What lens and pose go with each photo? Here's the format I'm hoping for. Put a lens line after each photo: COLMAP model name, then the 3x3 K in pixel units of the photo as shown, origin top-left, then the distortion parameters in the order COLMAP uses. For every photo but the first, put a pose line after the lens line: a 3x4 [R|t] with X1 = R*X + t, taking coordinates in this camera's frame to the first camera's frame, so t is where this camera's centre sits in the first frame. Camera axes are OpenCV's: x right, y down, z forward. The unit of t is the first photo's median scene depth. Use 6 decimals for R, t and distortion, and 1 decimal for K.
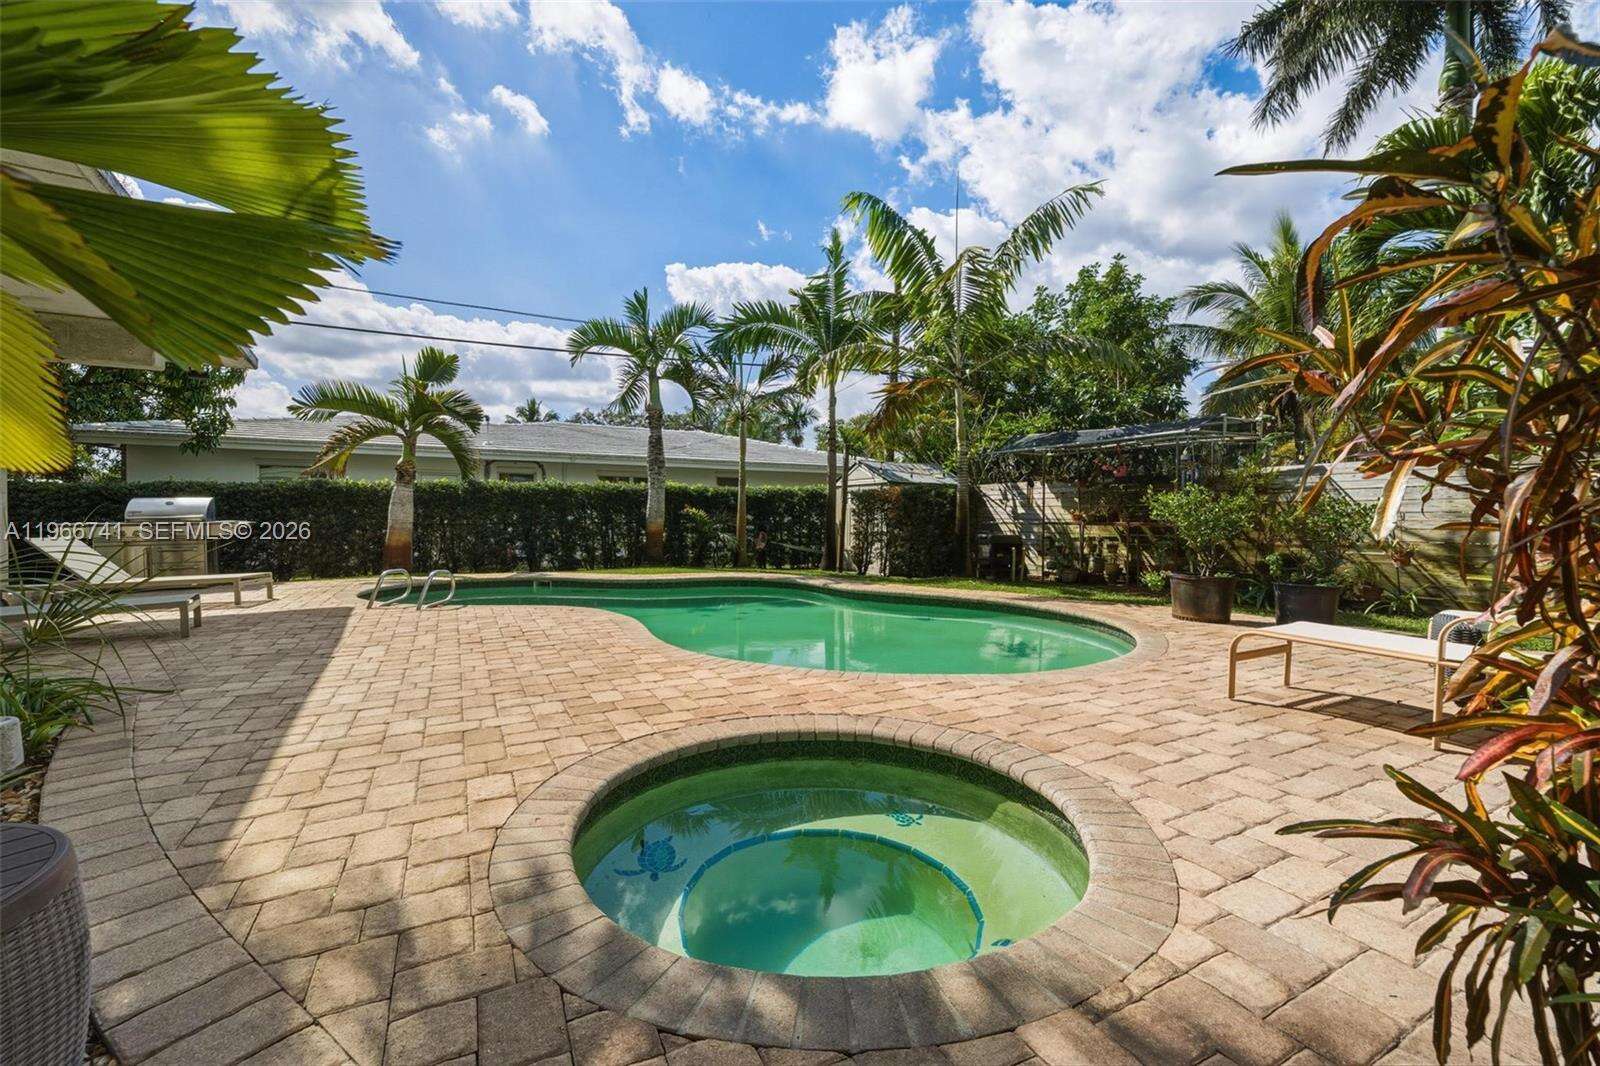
lens RADIAL K [[681.8, 0, 803.2], [0, 681.8, 523.5], [0, 0, 1]] dist [-0.000546, 0.000359]
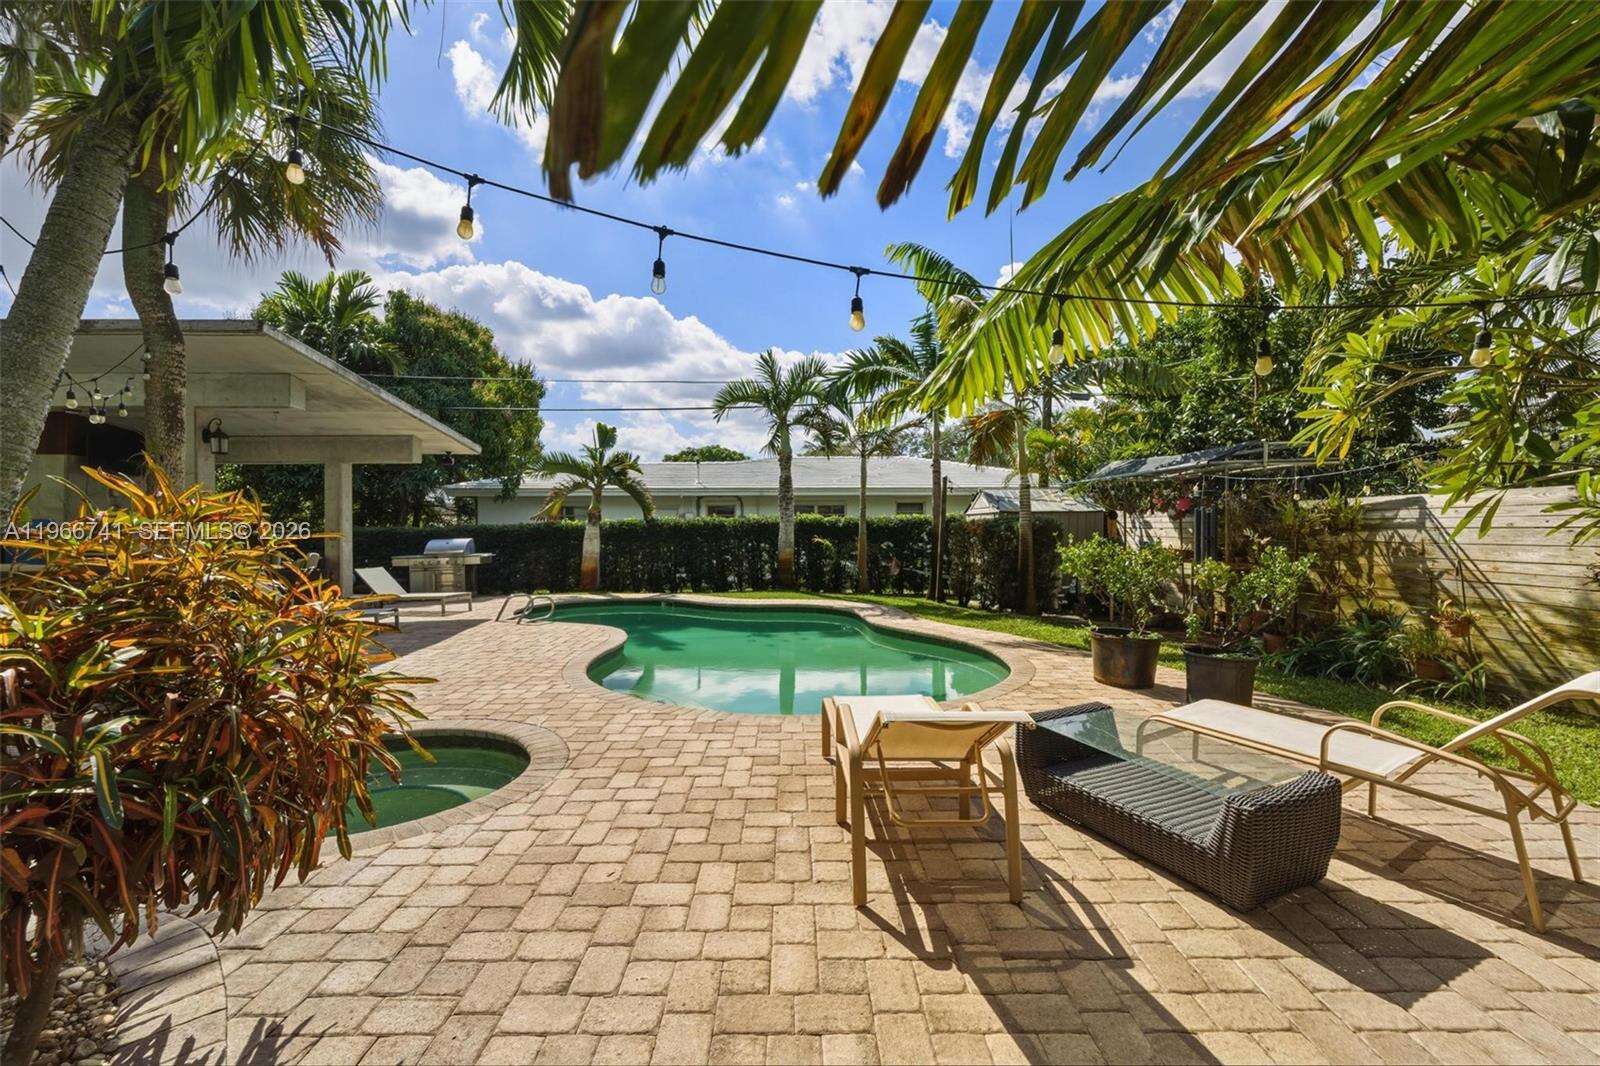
lens RADIAL K [[681.8, 0, 803.2], [0, 681.8, 523.5], [0, 0, 1]] dist [-0.000546, 0.000359]
pose [[0.892548, -0.011720, -0.450800, 0.374796], [0.005517, 0.999871, -0.015071, -0.036007], [0.450919, 0.010964, 0.892498, -0.005820]]
